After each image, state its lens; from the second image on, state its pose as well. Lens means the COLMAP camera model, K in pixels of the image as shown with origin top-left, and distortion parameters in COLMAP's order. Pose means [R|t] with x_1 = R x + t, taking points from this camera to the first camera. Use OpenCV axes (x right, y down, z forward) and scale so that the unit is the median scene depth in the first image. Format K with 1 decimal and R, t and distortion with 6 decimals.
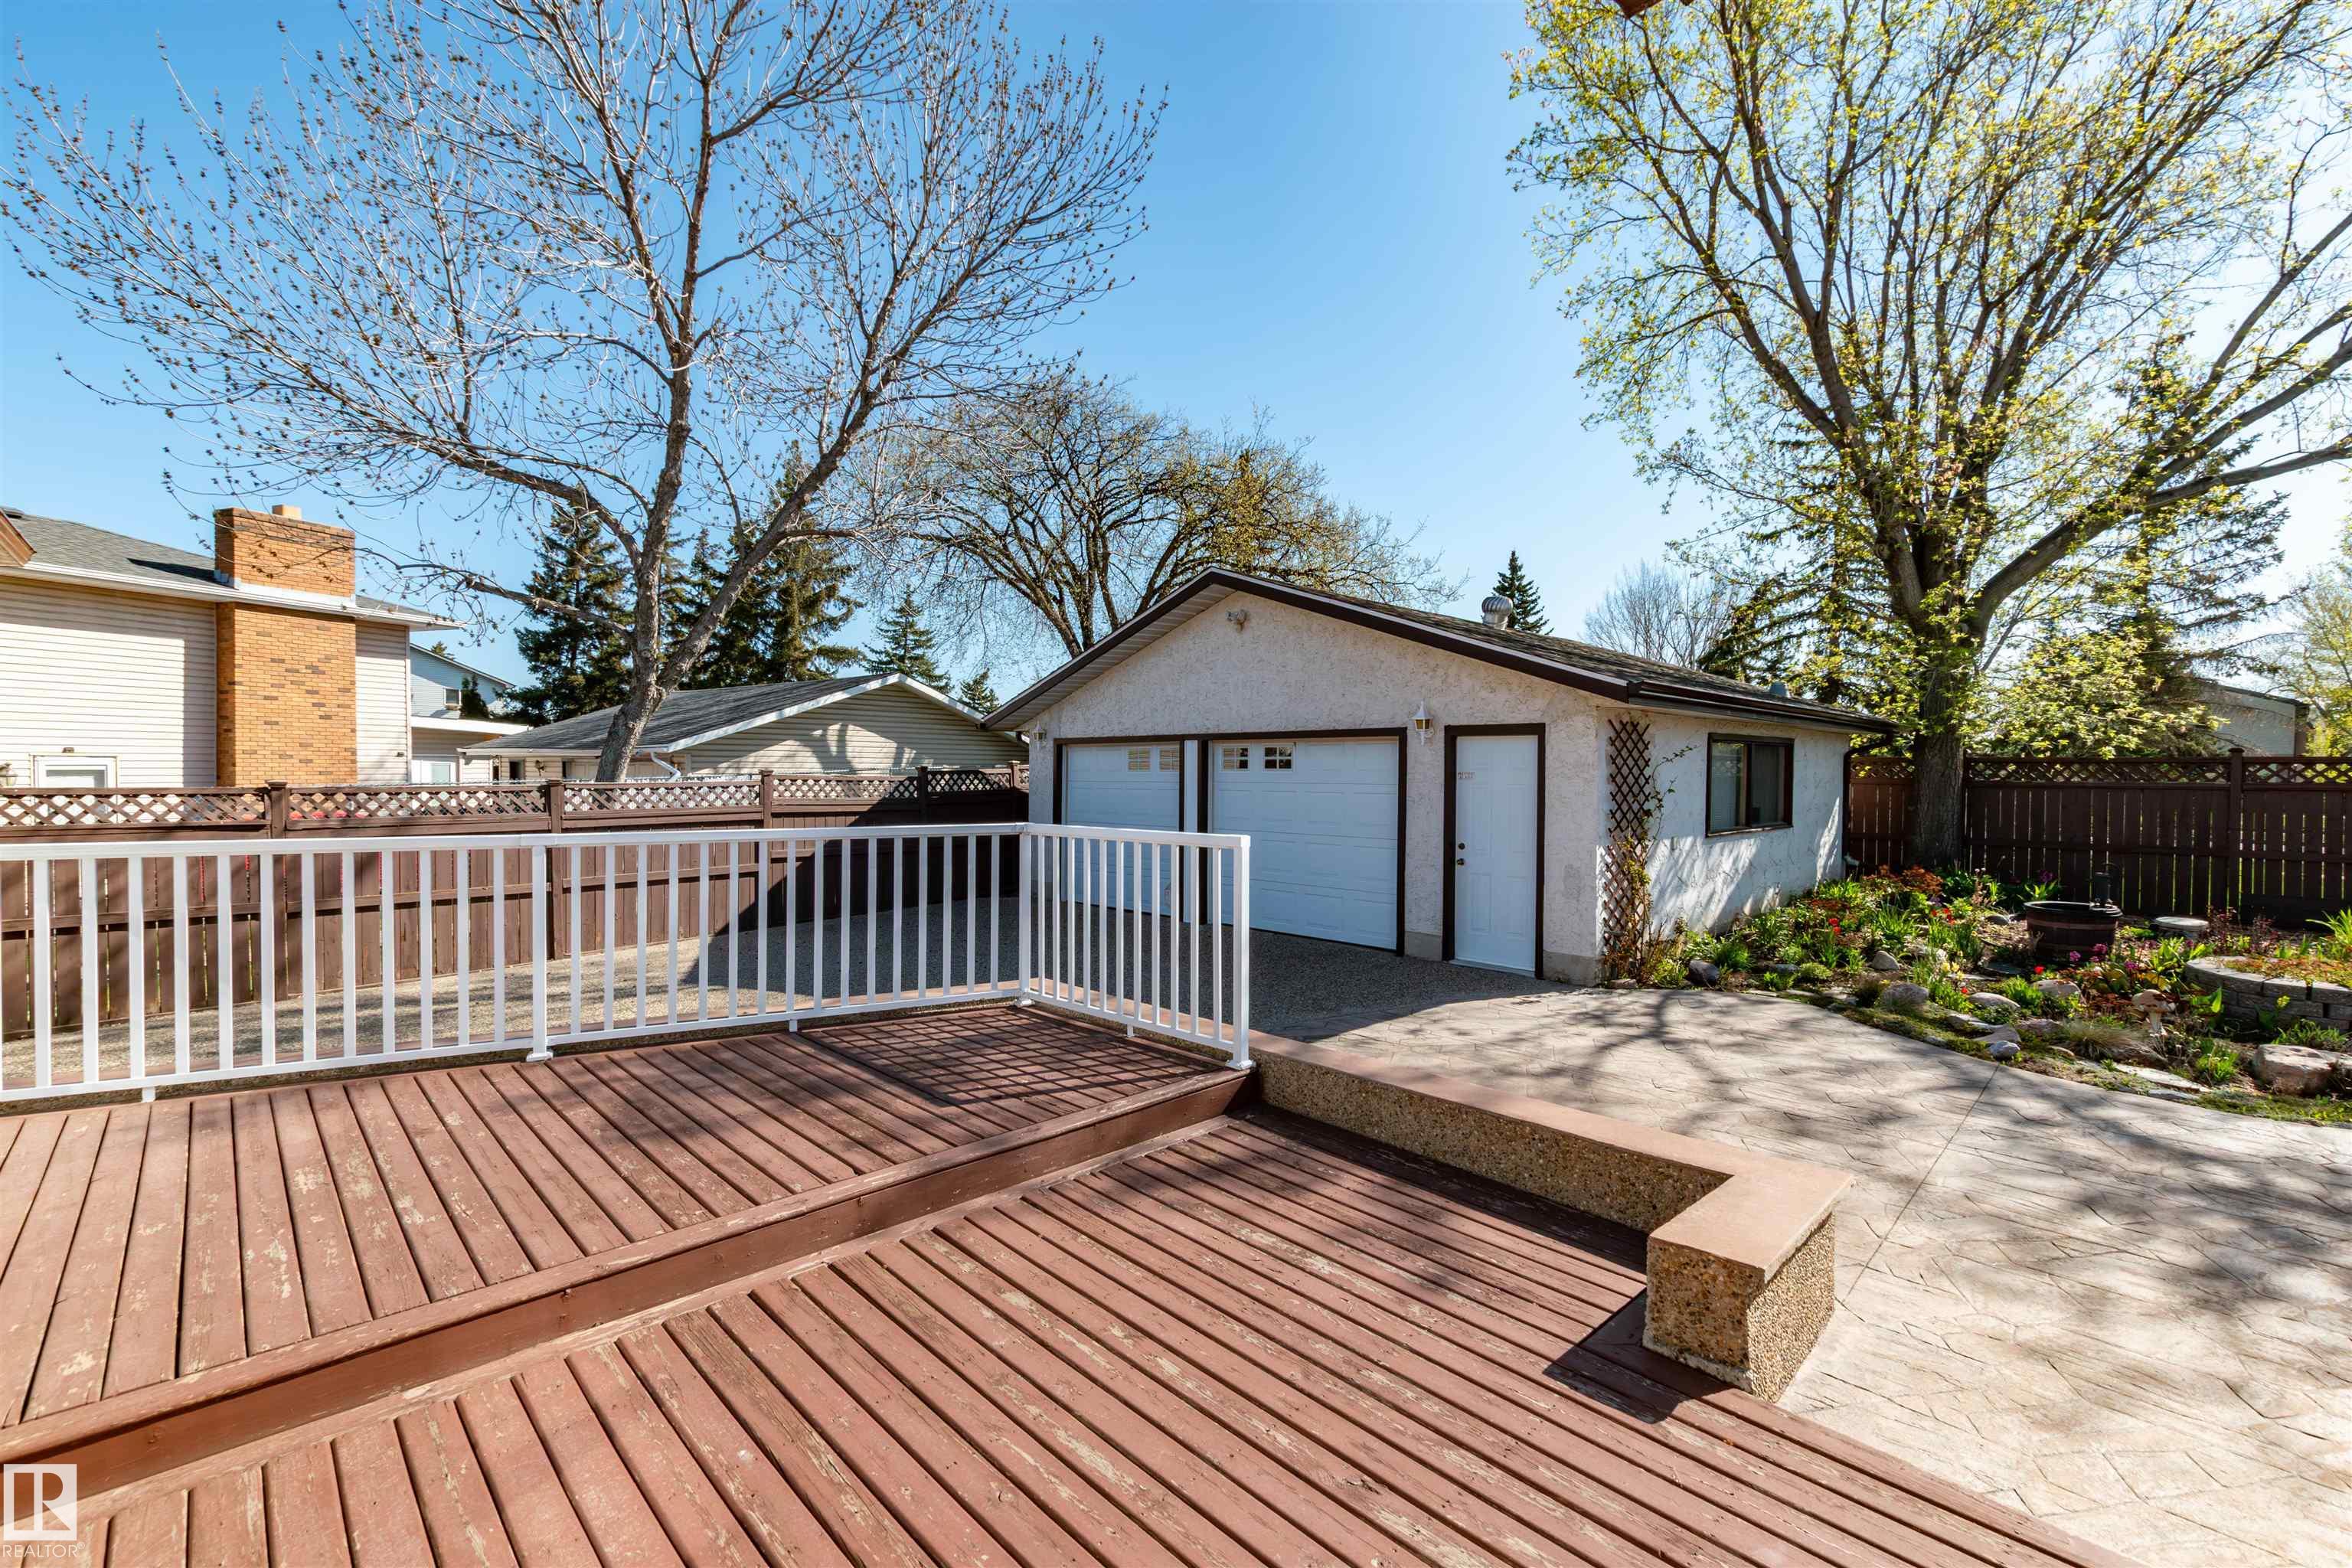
lens RADIAL K [[1016.2, 0, 1172.0], [0, 1016.2, 787.4], [0, 0, 1]] dist [-0.000338, -0.001455]
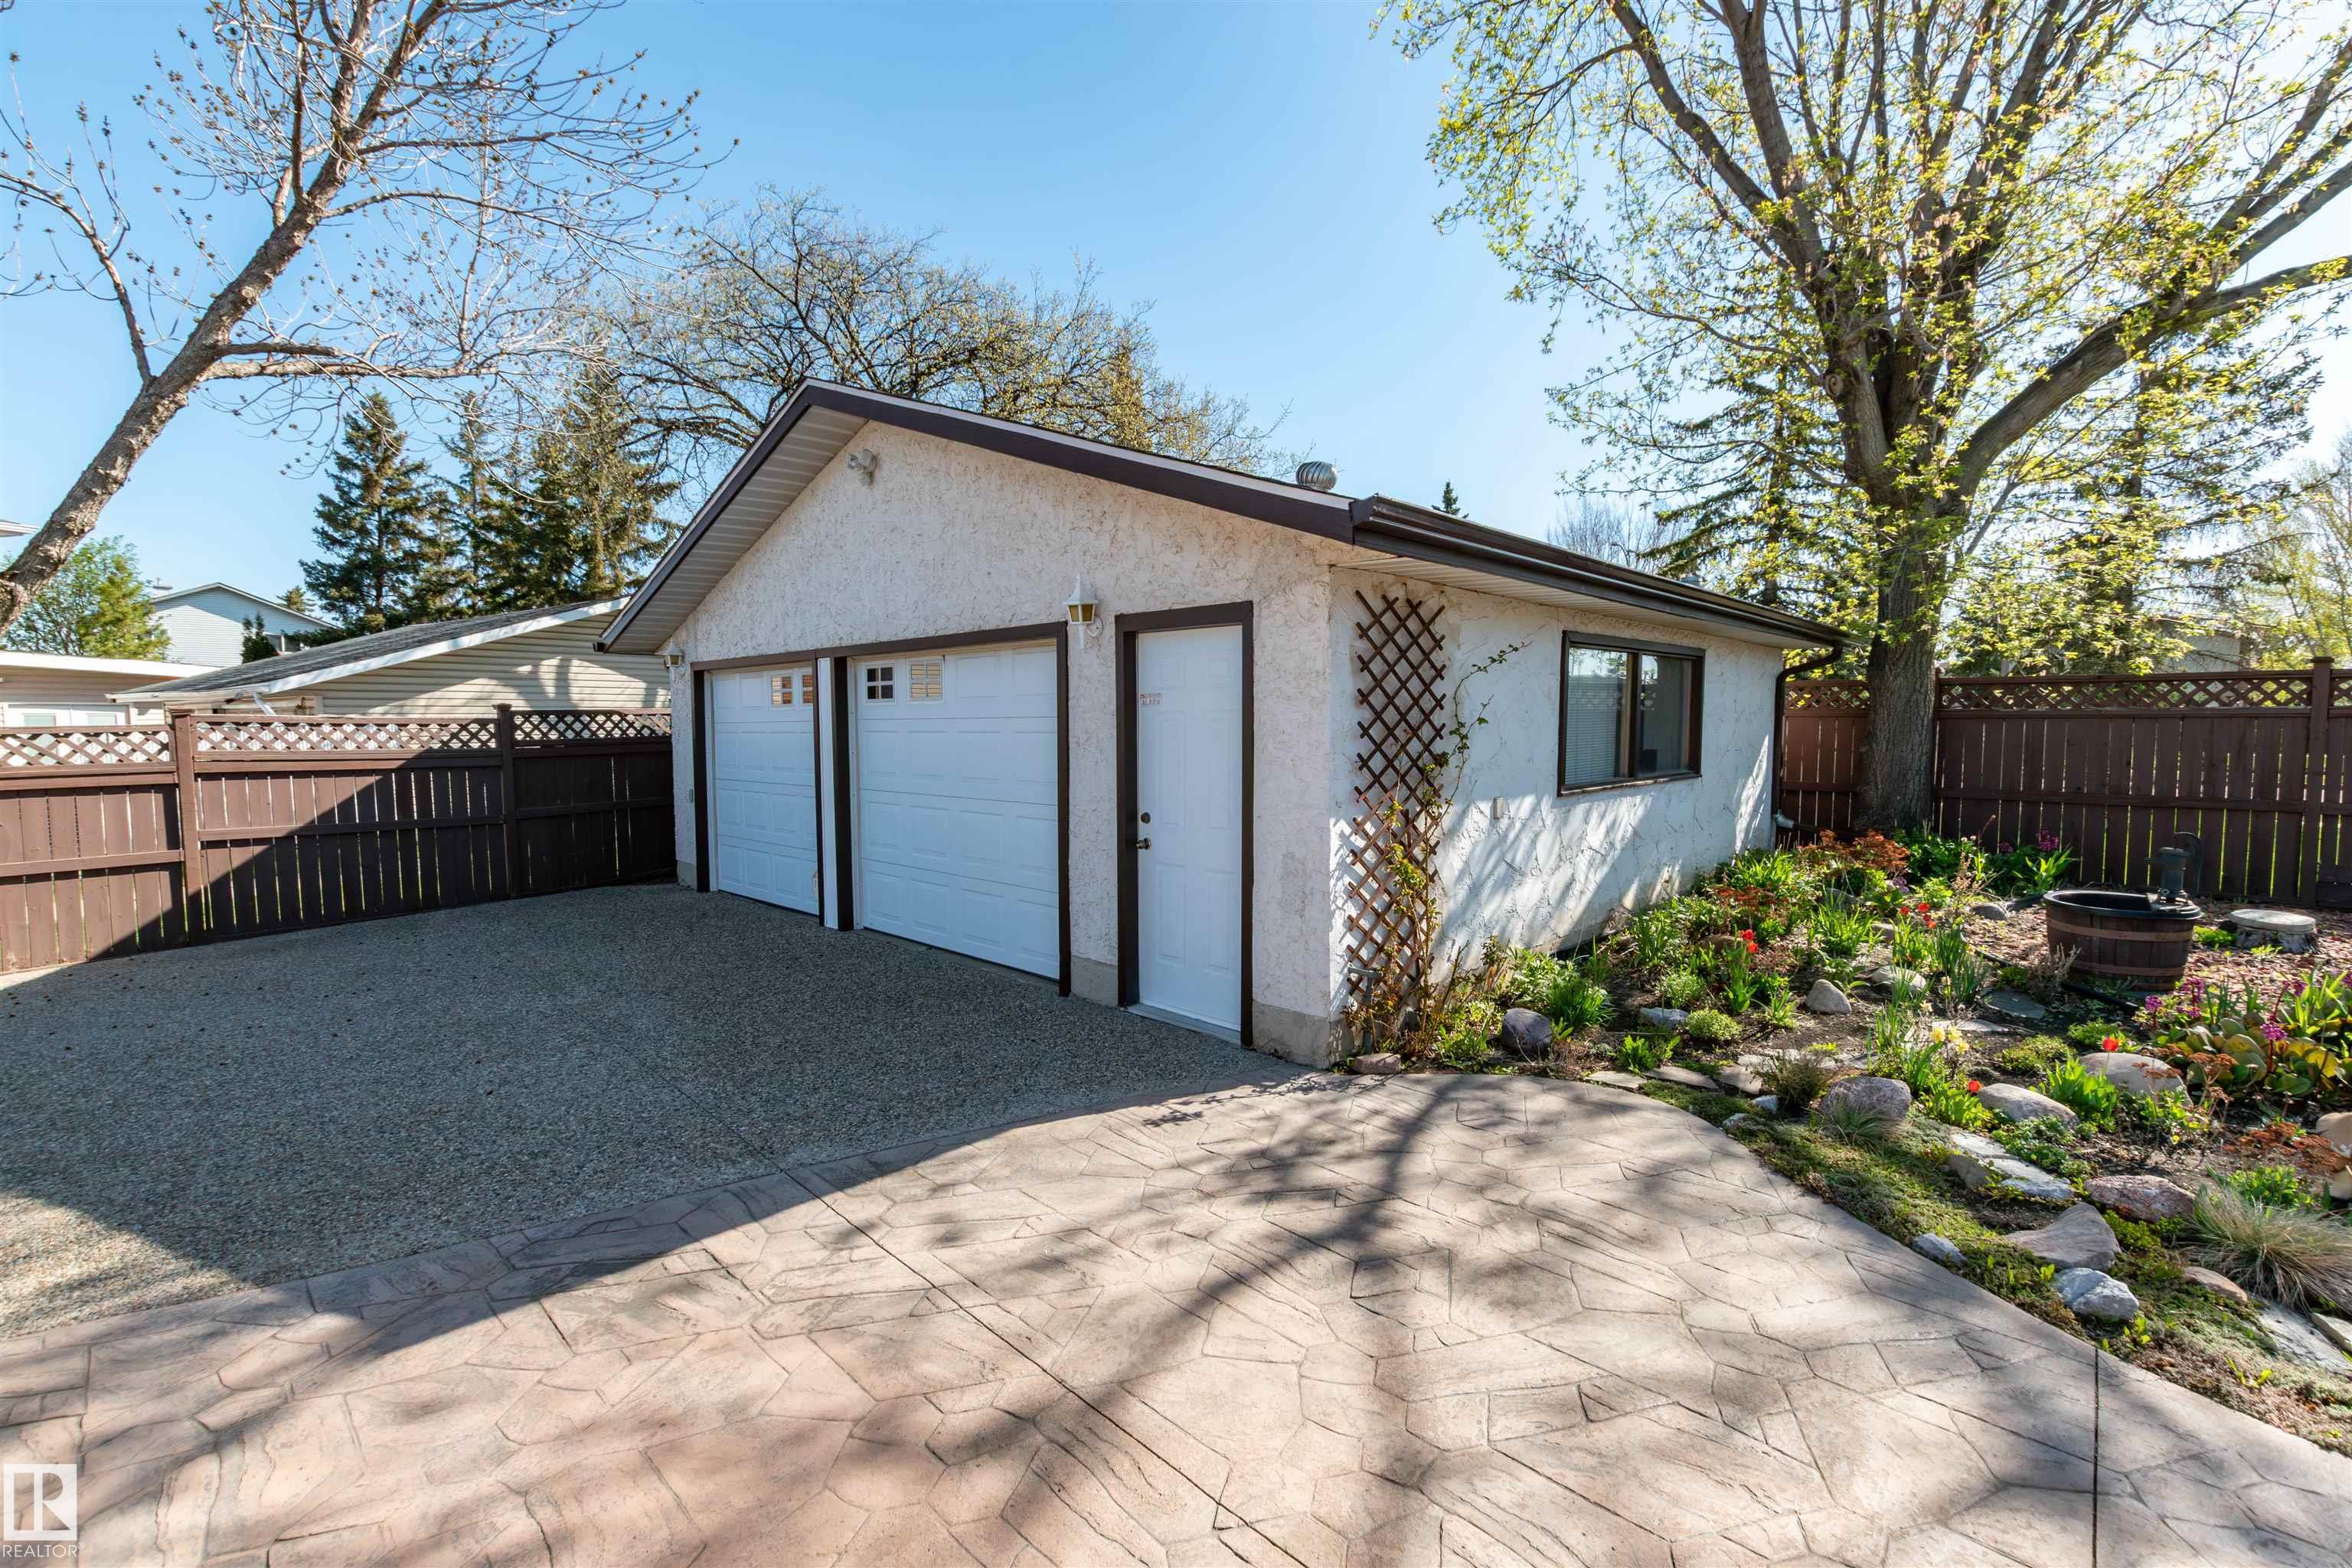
lens RADIAL K [[1020.4, 0, 1177.2], [0, 1020.4, 789.7], [0, 0, 1]] dist [-0.002288, 0.000679]
pose [[0.998812, -0.012227, 0.047165, 0.292616], [0.009833, 0.998667, 0.050667, 0.011956], [-0.047722, -0.050143, 0.997601, 0.426492]]
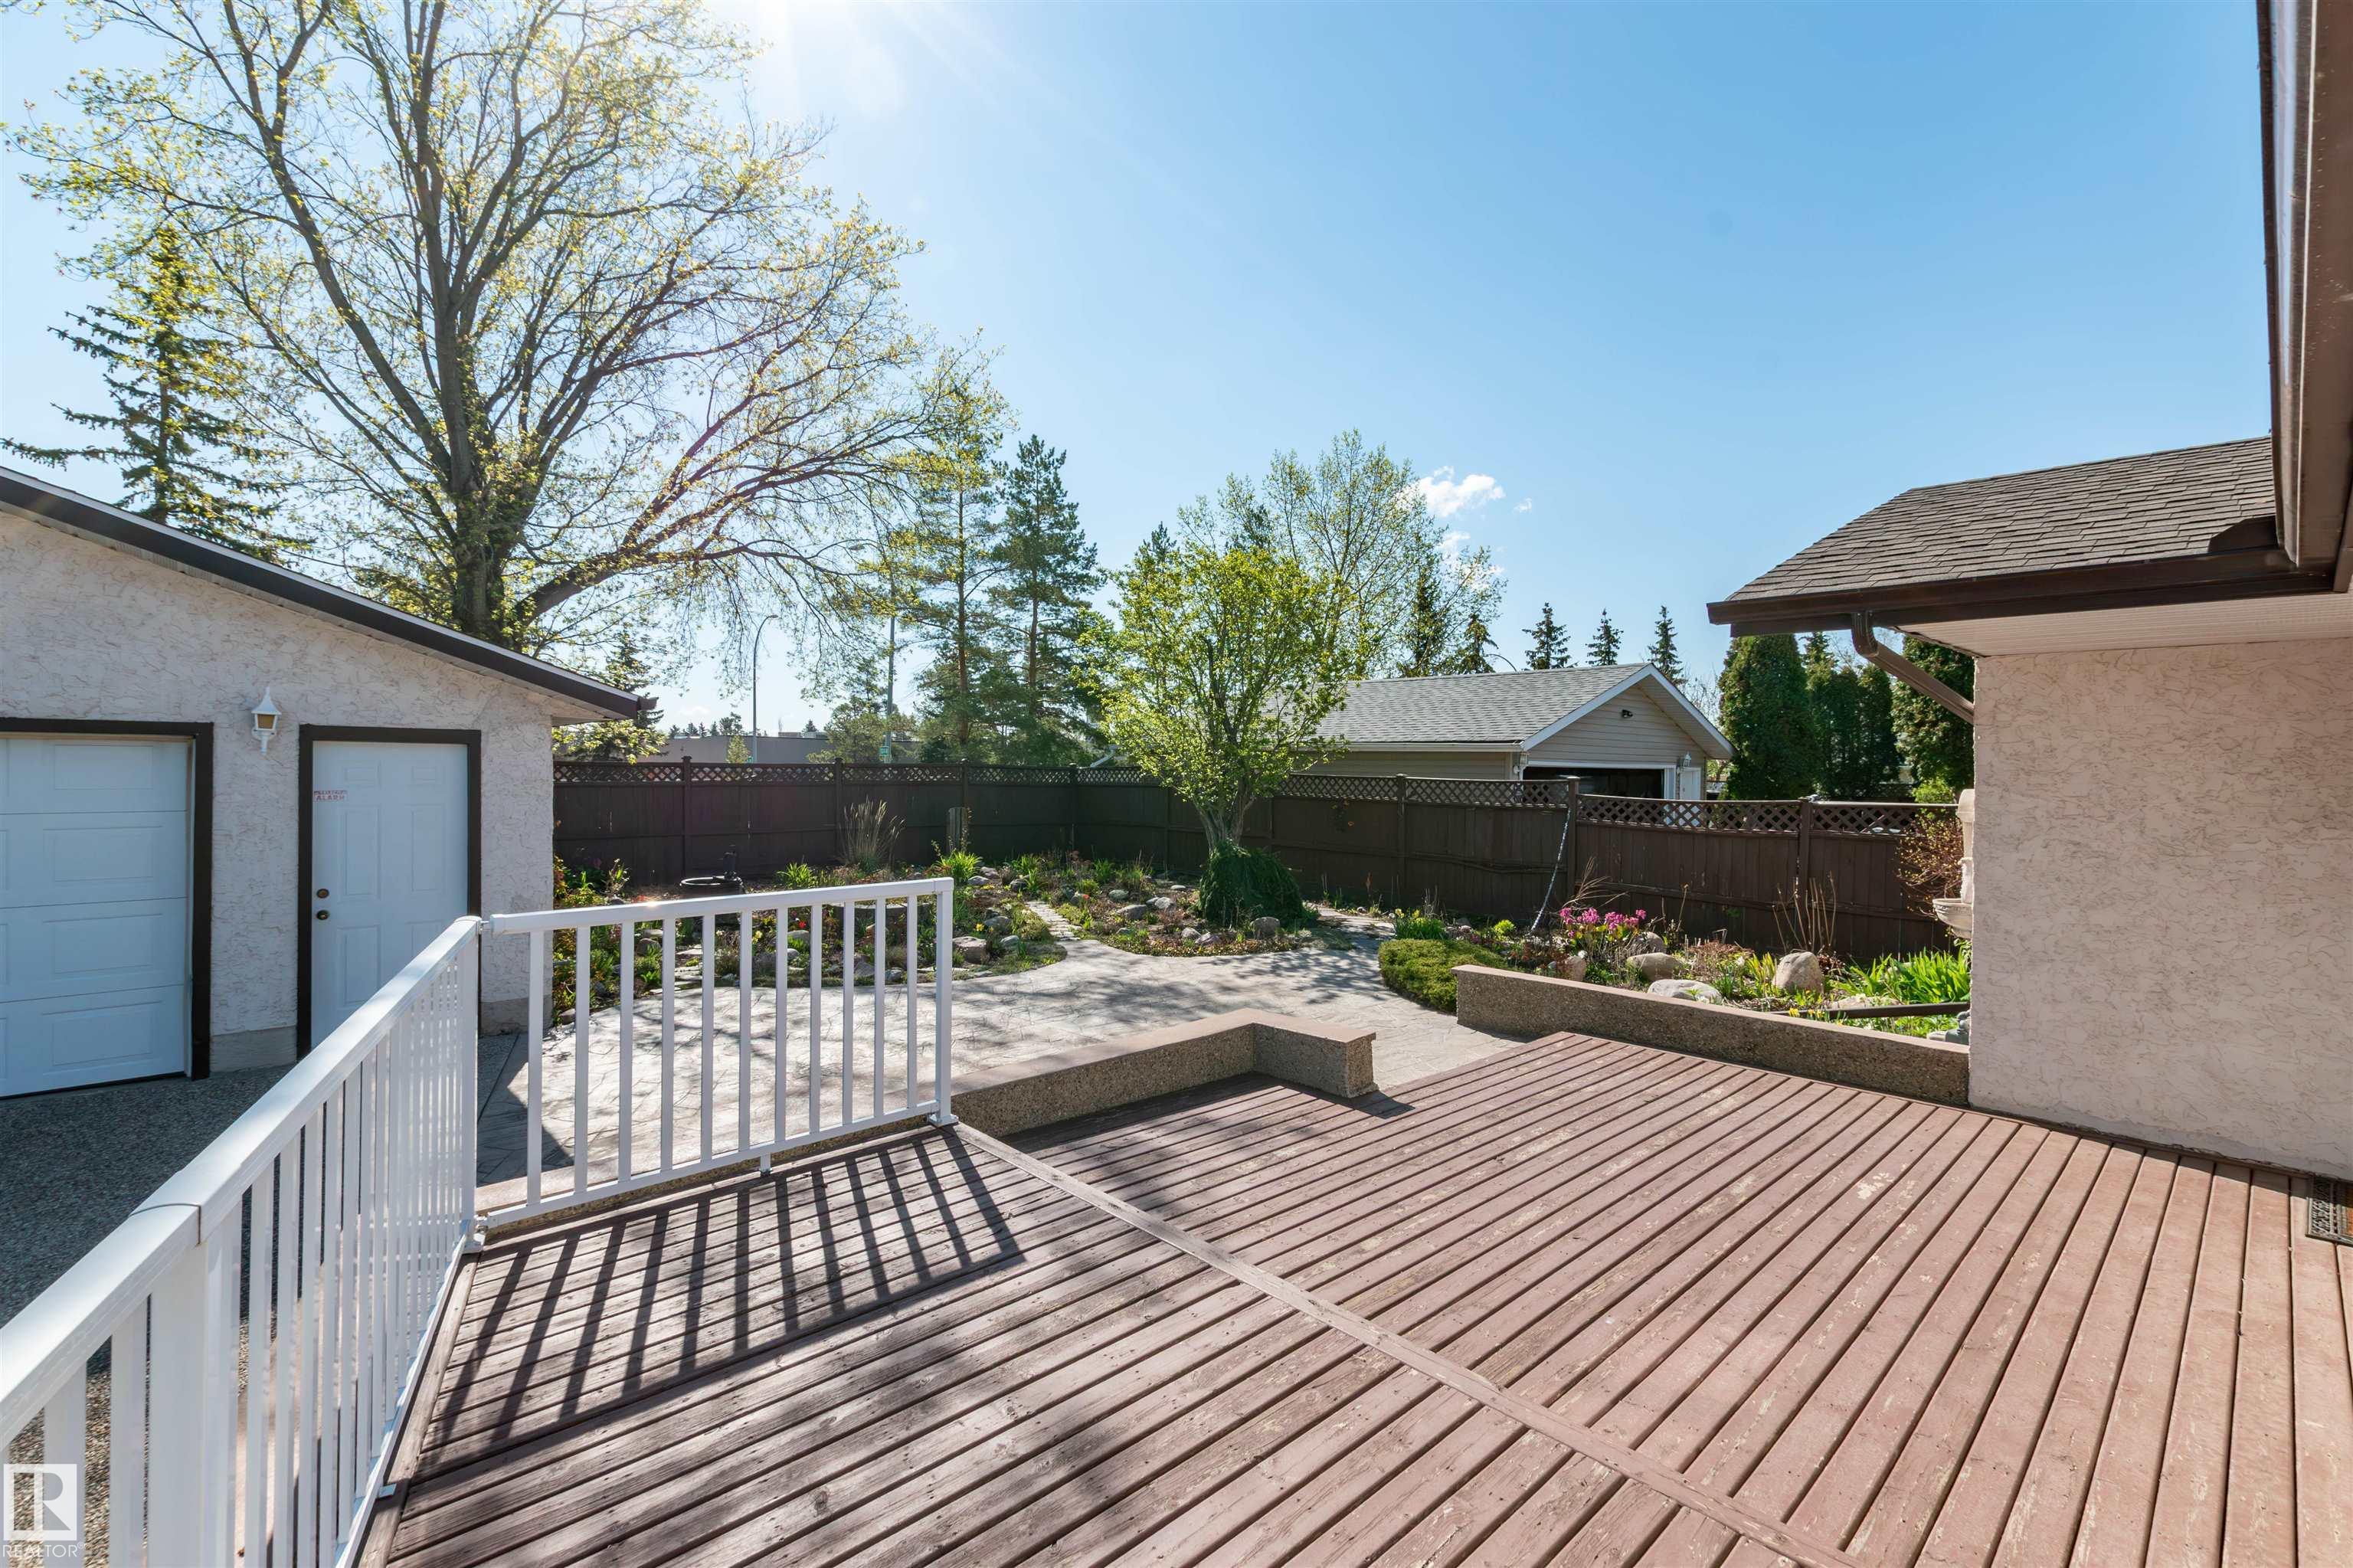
lens RADIAL K [[1064.0, 0, 1177.9], [0, 1064.0, 757.0], [0, 0, 1]] dist [-0.001190, -0.000011]
pose [[-0.008329, 0.004508, 0.999955, -0.502370], [0.008362, 0.999955, -0.004438, -0.031979], [-0.999930, 0.008325, -0.008366, 0.426327]]
